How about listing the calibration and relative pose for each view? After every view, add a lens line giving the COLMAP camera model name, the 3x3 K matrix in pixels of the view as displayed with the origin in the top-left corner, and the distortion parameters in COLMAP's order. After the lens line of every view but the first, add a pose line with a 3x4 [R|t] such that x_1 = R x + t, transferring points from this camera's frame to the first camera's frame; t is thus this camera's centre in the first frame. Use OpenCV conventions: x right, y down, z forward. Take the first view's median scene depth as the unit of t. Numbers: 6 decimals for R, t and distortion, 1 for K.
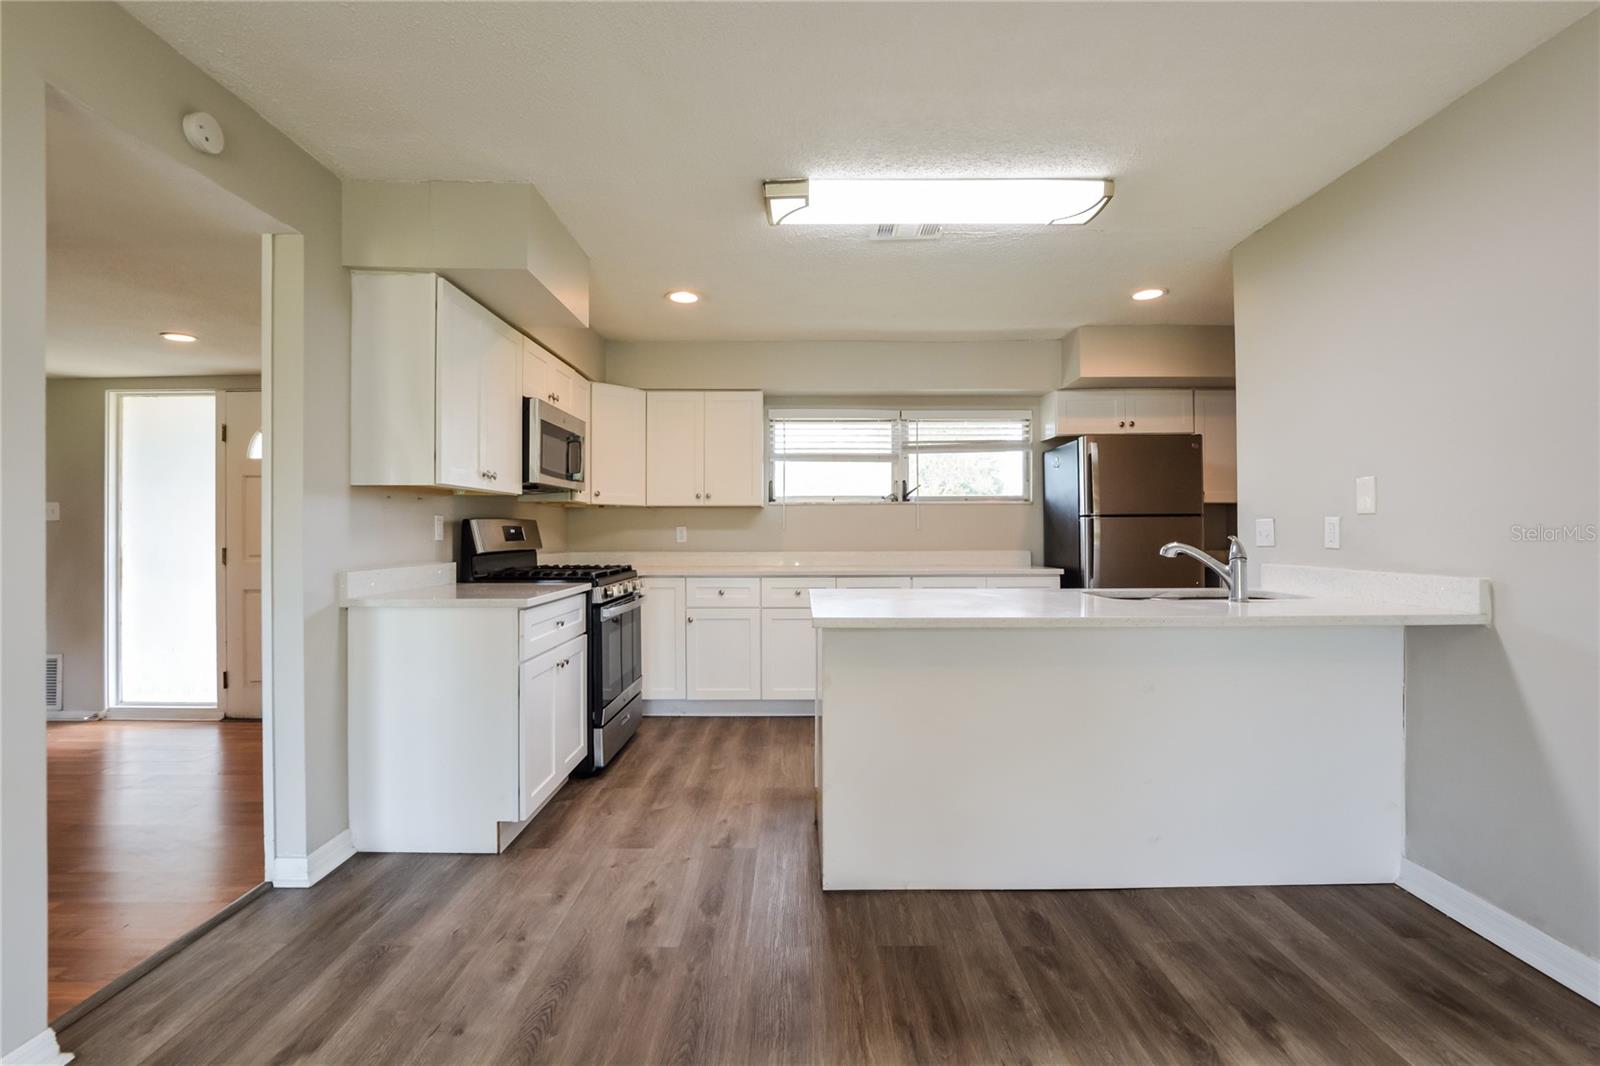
lens RADIAL K [[717.9, 0, 804.9], [0, 717.9, 533.8], [0, 0, 1]] dist [-0.042685, 0.013336]
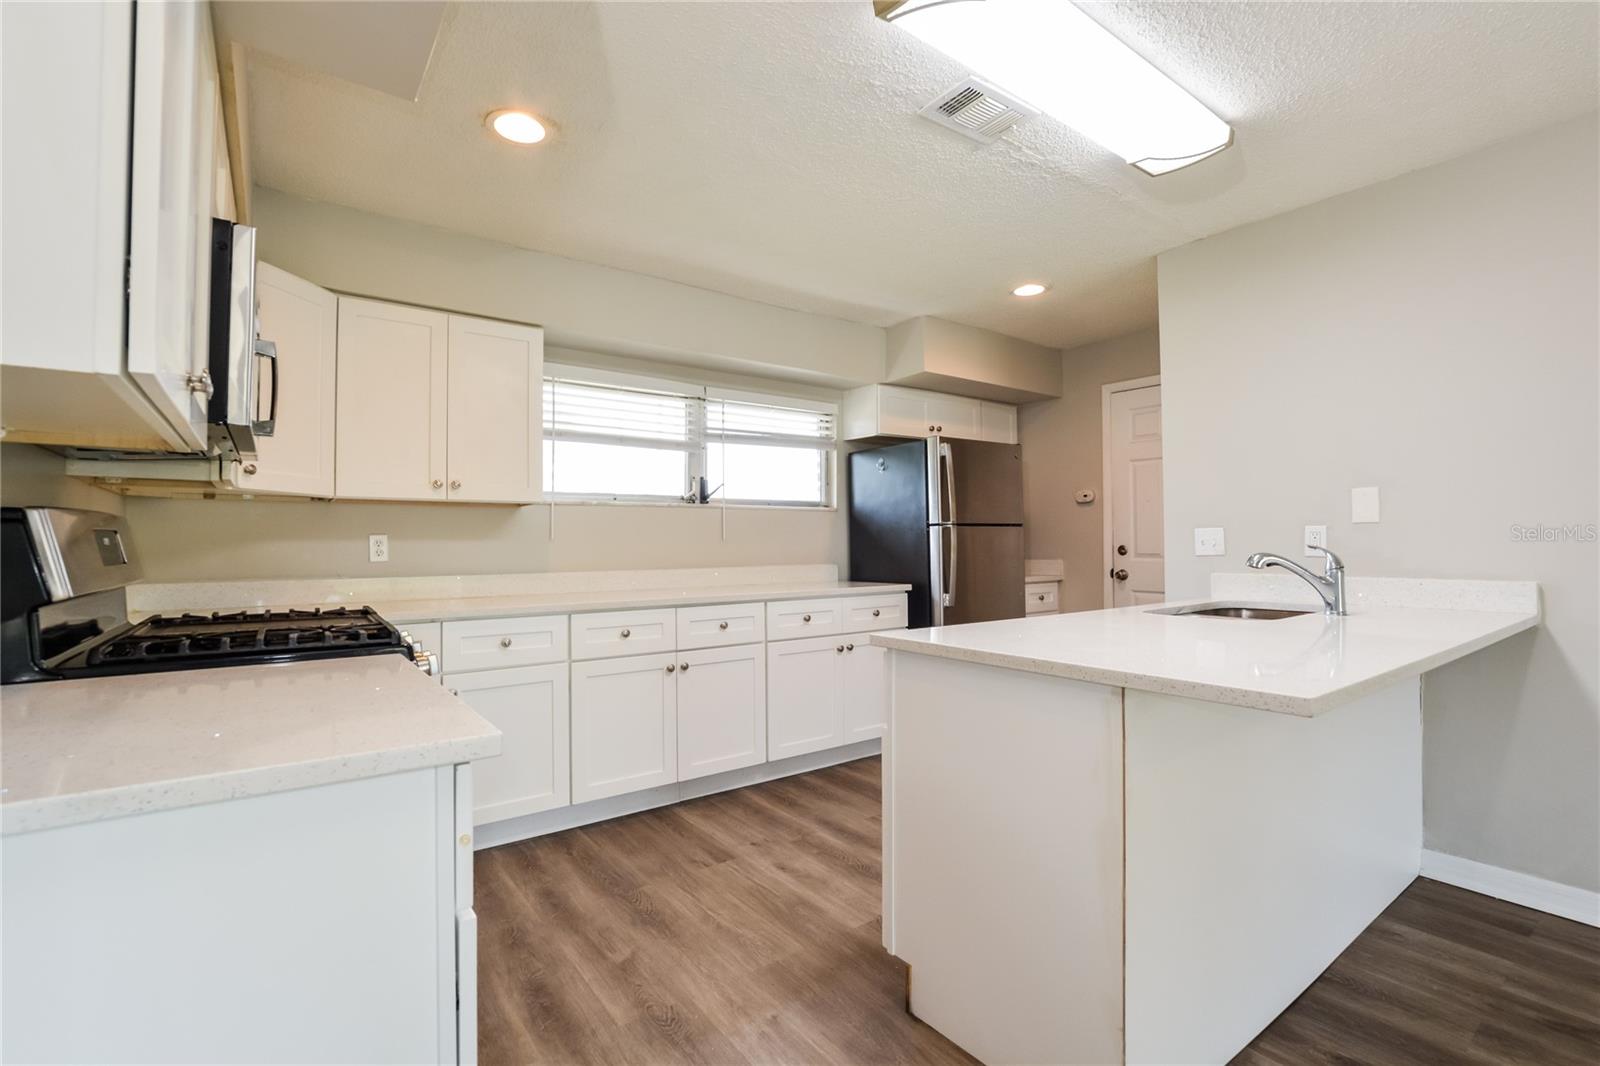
lens RADIAL K [[717.9, 0, 804.9], [0, 717.9, 533.8], [0, 0, 1]] dist [-0.042685, 0.013336]
pose [[0.804782, 0.005061, 0.593549, -0.264300], [0.004970, 0.999871, -0.015263, -0.000272], [-0.593549, 0.015234, 0.804653, 0.352009]]
